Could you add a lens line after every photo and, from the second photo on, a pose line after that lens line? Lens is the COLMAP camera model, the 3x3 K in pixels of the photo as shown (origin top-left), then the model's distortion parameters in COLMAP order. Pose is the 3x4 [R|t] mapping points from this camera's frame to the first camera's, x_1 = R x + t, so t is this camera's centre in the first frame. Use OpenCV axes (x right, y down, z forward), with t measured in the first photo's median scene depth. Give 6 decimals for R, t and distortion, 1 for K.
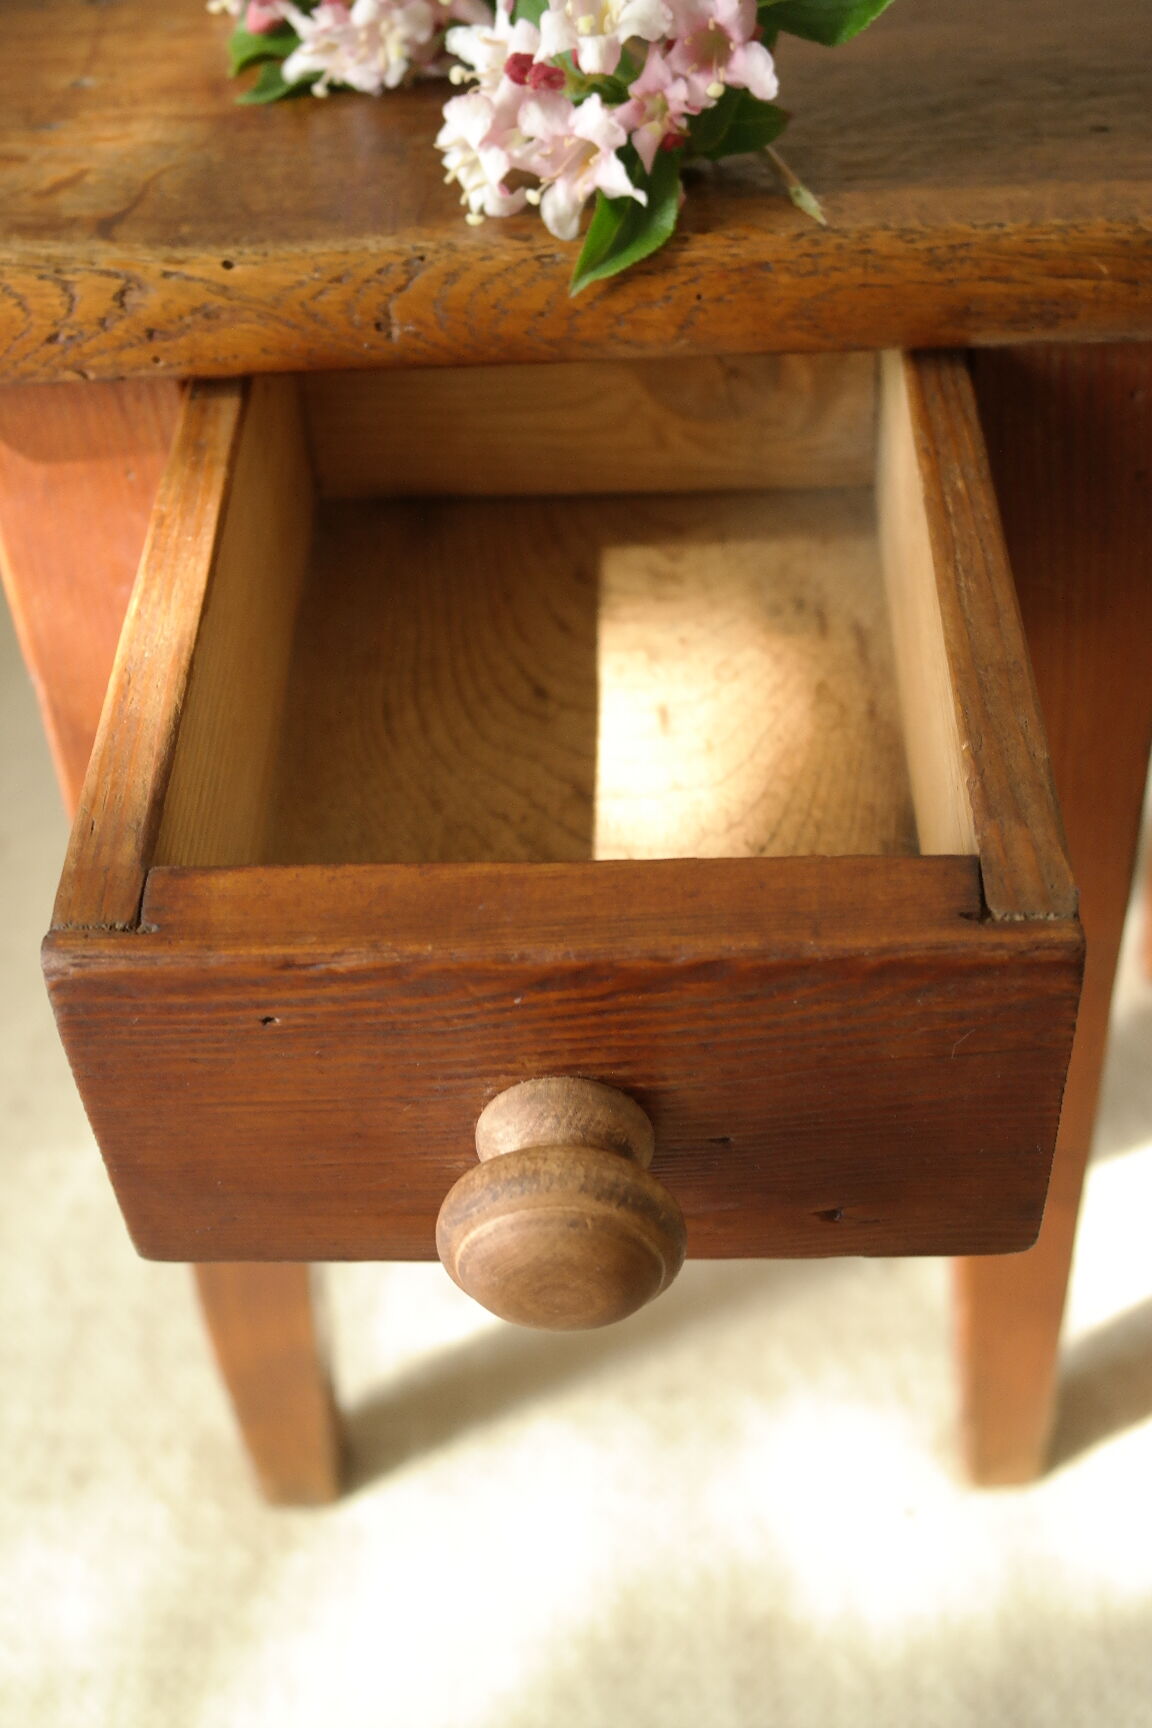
lens RADIAL K [[2203.2, 0, 576.0], [0, 2203.2, 864.0], [0, 0, 1]] dist [0.002483, 0.001530]
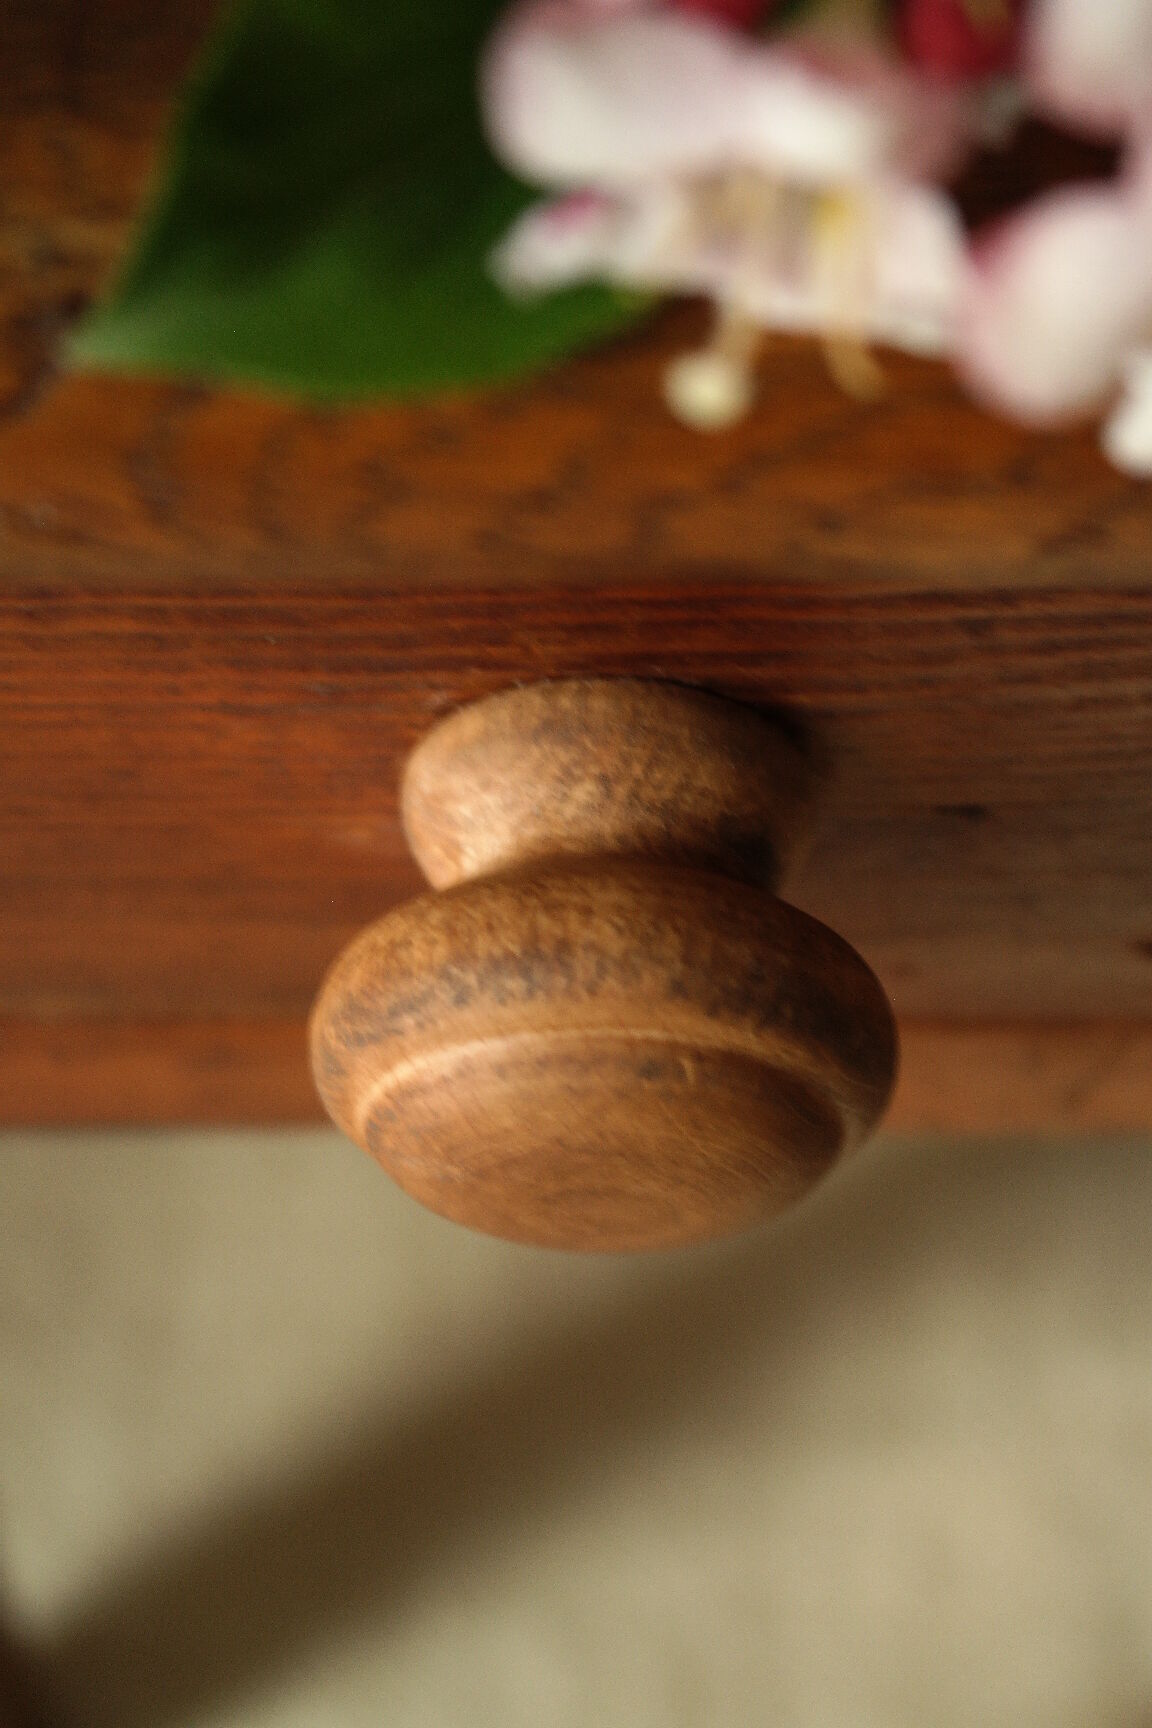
lens RADIAL K [[3342.5, 0, 576.0], [0, 3342.5, 864.0], [0, 0, 1]] dist [-0.020346, -0.086326]
pose [[0.998866, 0.025396, 0.040268, -0.040009], [-0.034913, 0.965806, 0.256905, -0.032935], [-0.032367, -0.258019, 0.965597, 0.393045]]
